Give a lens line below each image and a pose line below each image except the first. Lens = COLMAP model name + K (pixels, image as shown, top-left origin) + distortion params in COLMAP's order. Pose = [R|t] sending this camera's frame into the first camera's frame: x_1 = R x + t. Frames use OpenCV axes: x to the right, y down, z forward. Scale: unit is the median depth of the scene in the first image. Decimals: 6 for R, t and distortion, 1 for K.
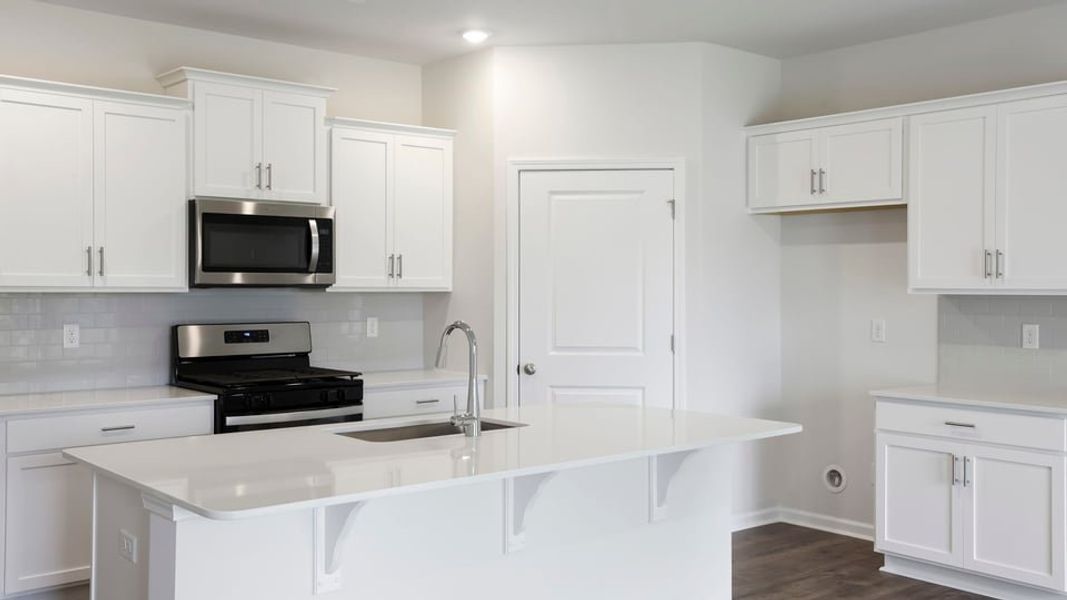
lens RADIAL K [[1027.3, 0, 533.2], [0, 1027.3, 297.9], [0, 0, 1]] dist [0.072949, 0.000000]
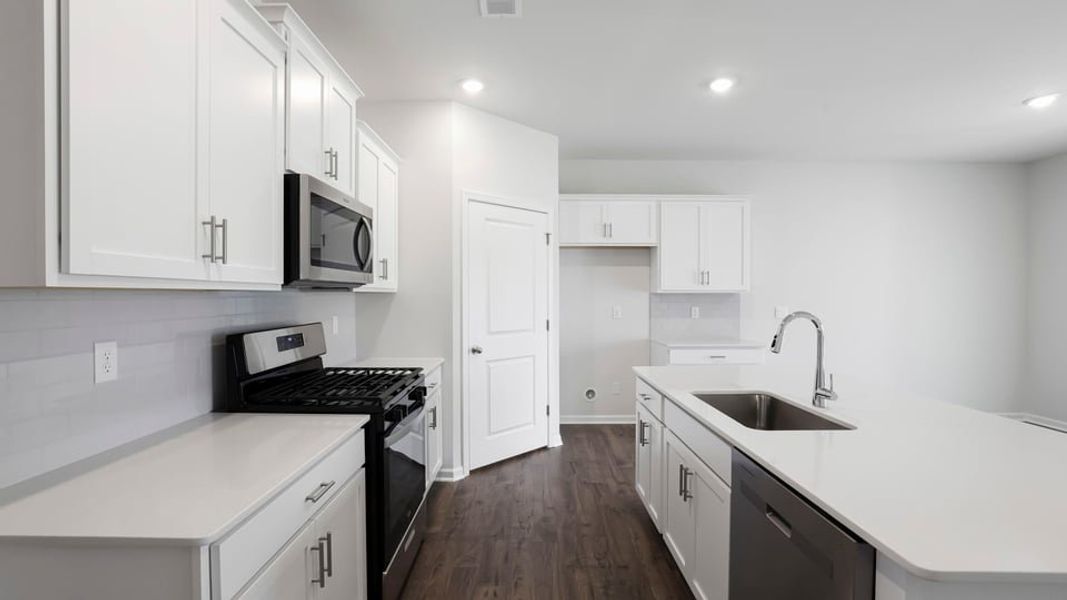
lens RADIAL K [[474.6, 0, 533.9], [0, 474.6, 299.0], [0, 0, 1]] dist [-0.009541, 0.001076]
pose [[0.656965, -0.010893, 0.753843, -0.460379], [0.011510, 0.999924, 0.004418, 0.001442], [-0.753834, 0.005774, 0.657040, 0.597063]]
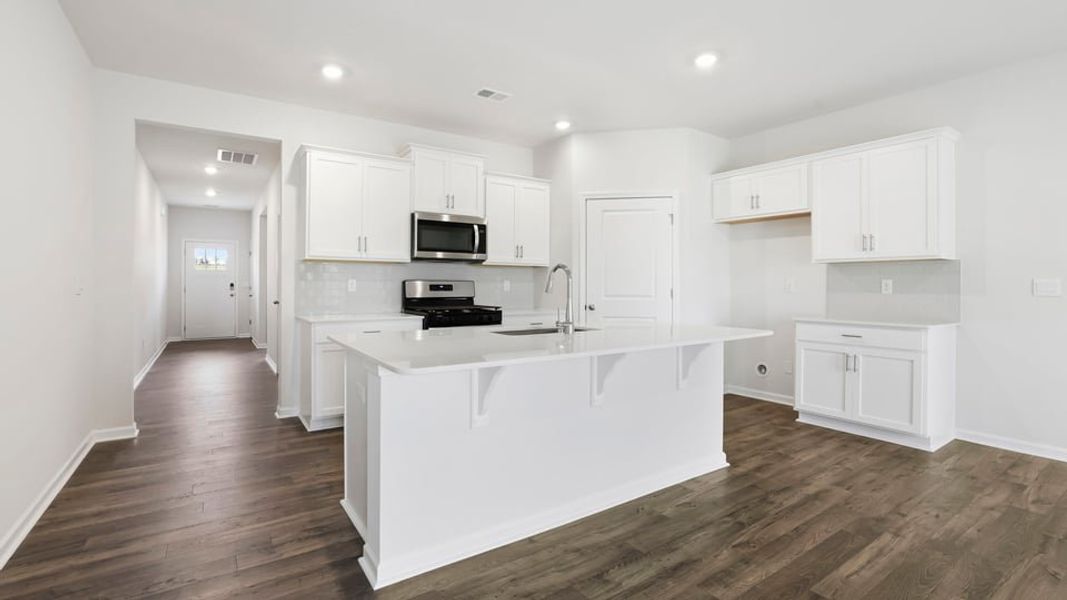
lens RADIAL K [[474.6, 0, 530.7], [0, 474.6, 286.6], [0, 0, 1]] dist [-0.009541, 0.001076]
pose [[0.994895, 0.001068, -0.100913, -0.028906], [-0.001776, 0.999974, -0.006921, 0.042510], [0.100903, 0.007065, 0.994871, 0.162165]]
